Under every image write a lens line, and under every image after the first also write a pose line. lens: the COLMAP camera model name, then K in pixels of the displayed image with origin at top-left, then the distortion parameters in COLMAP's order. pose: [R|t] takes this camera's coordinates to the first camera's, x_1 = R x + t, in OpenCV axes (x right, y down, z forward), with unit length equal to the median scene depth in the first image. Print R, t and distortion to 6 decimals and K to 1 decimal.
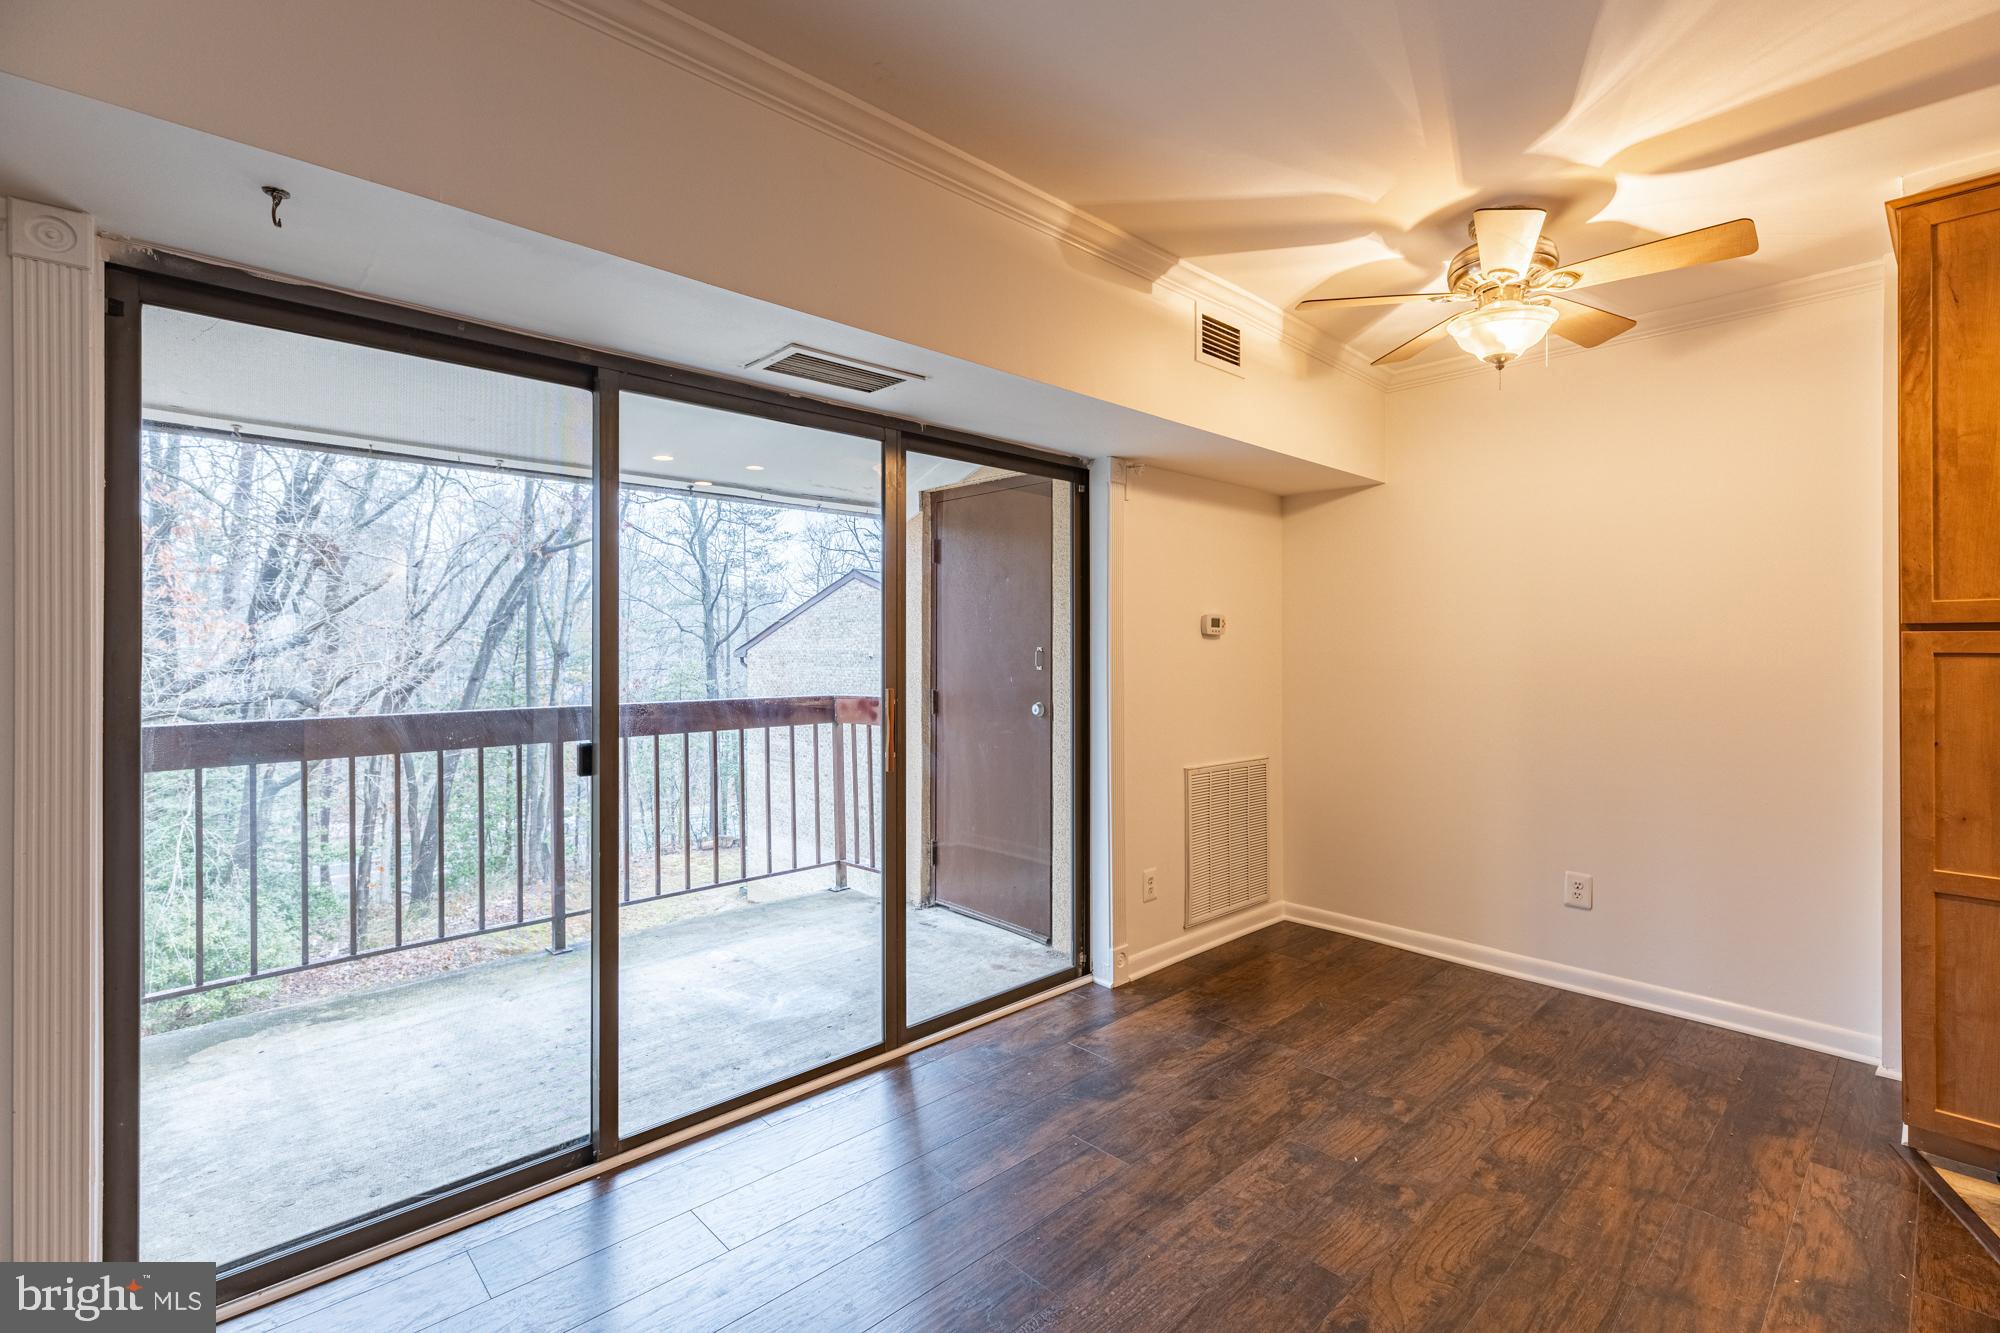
lens RADIAL K [[902.3, 0, 1012.4], [0, 902.3, 645.3], [0, 0, 1]] dist [0.003216, 0.002492]
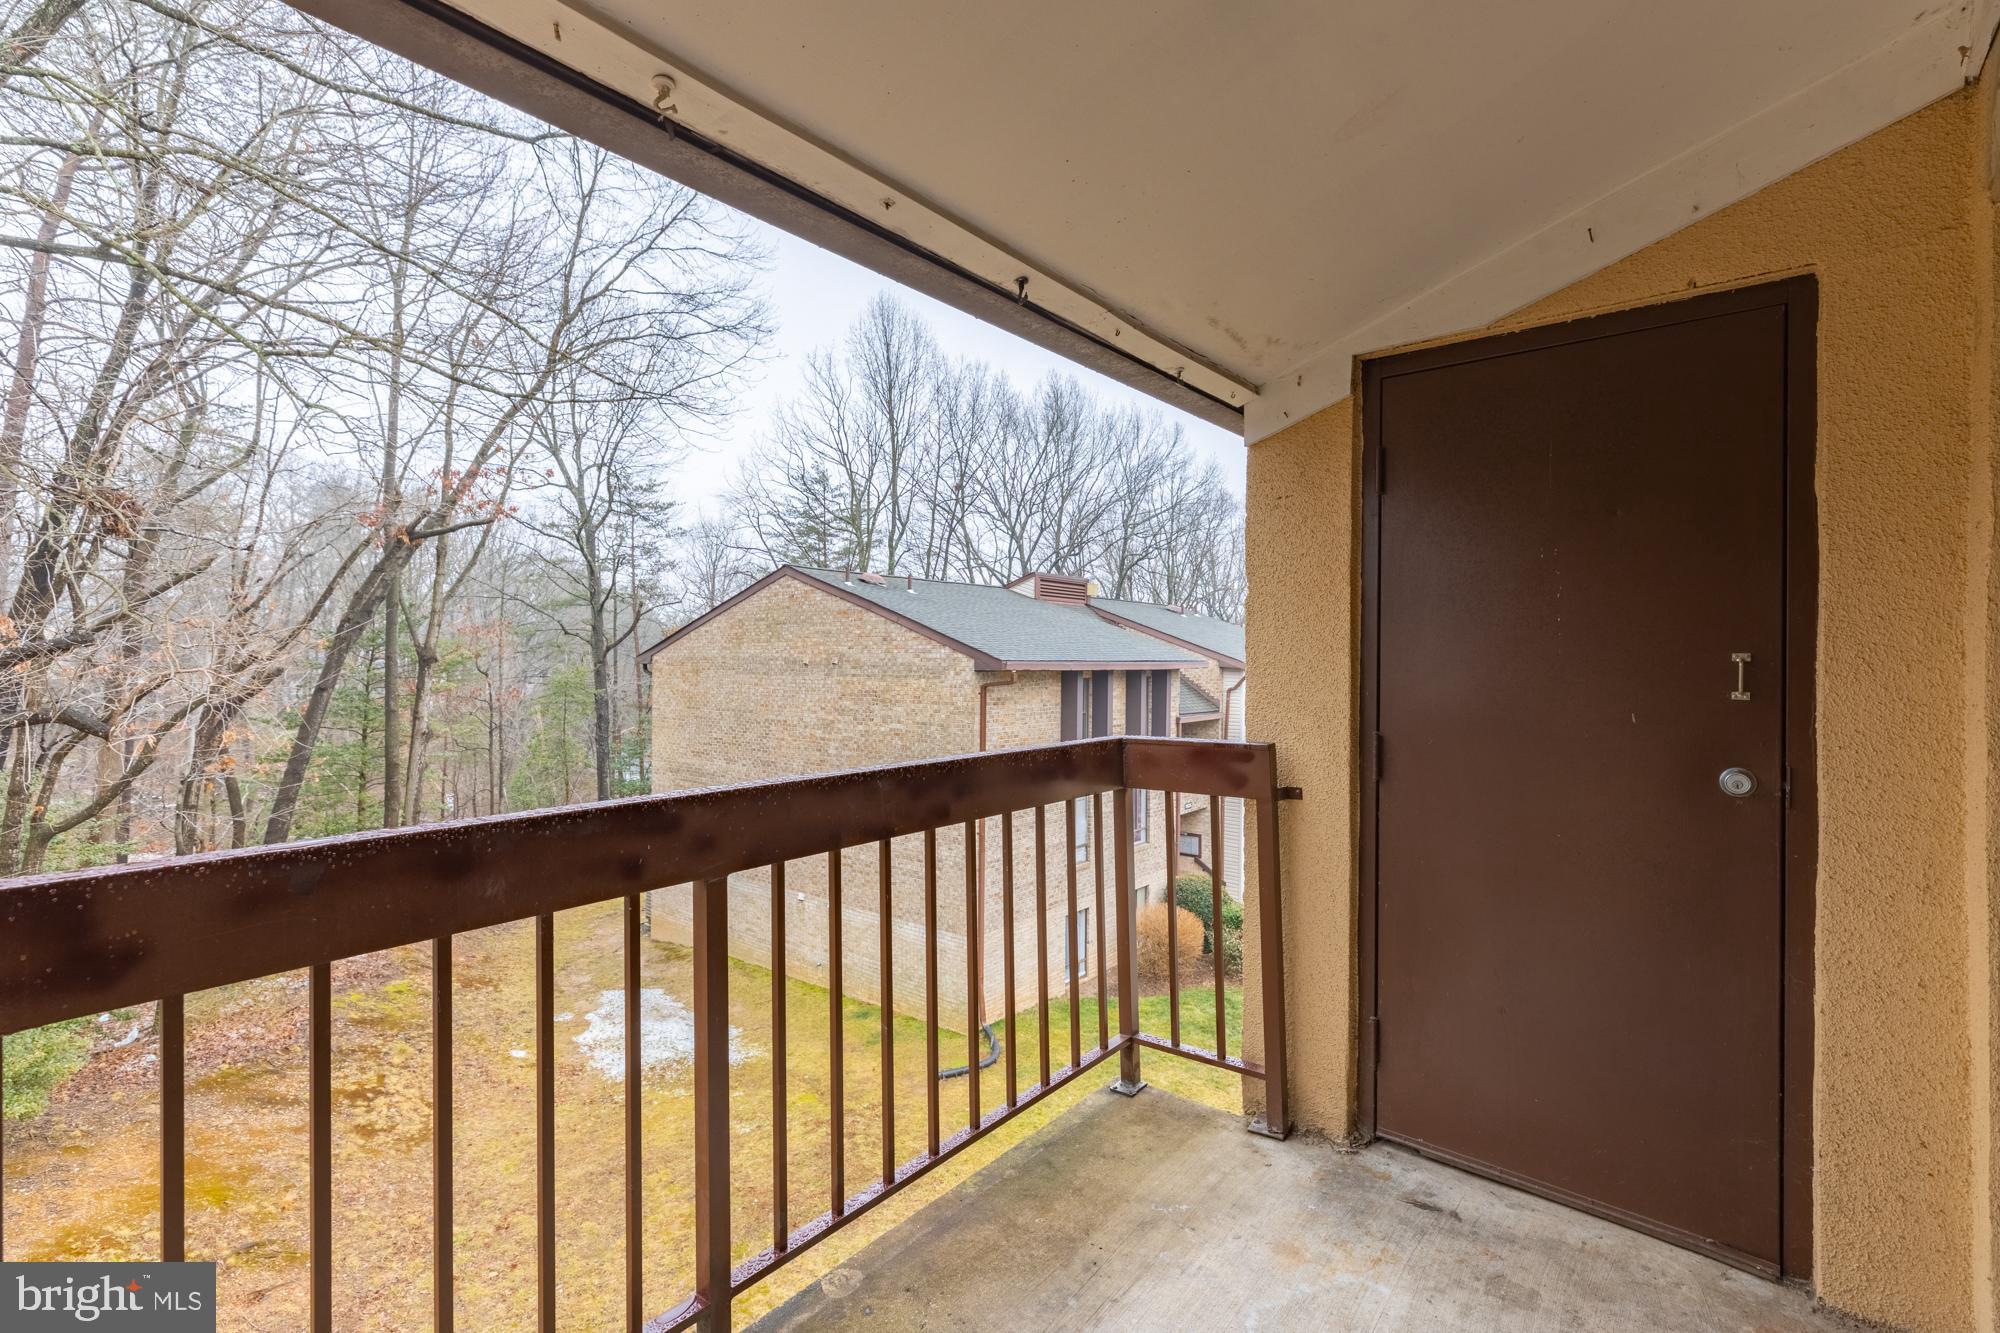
lens RADIAL K [[902.3, 0, 991.1], [0, 902.3, 651.9], [0, 0, 1]] dist [0.003216, 0.002492]
pose [[0.993741, 0.004767, 0.111607, -0.490758], [-0.004724, 0.999989, -0.000646, 0.005264], [-0.111609, 0.000115, 0.993752, 0.670431]]
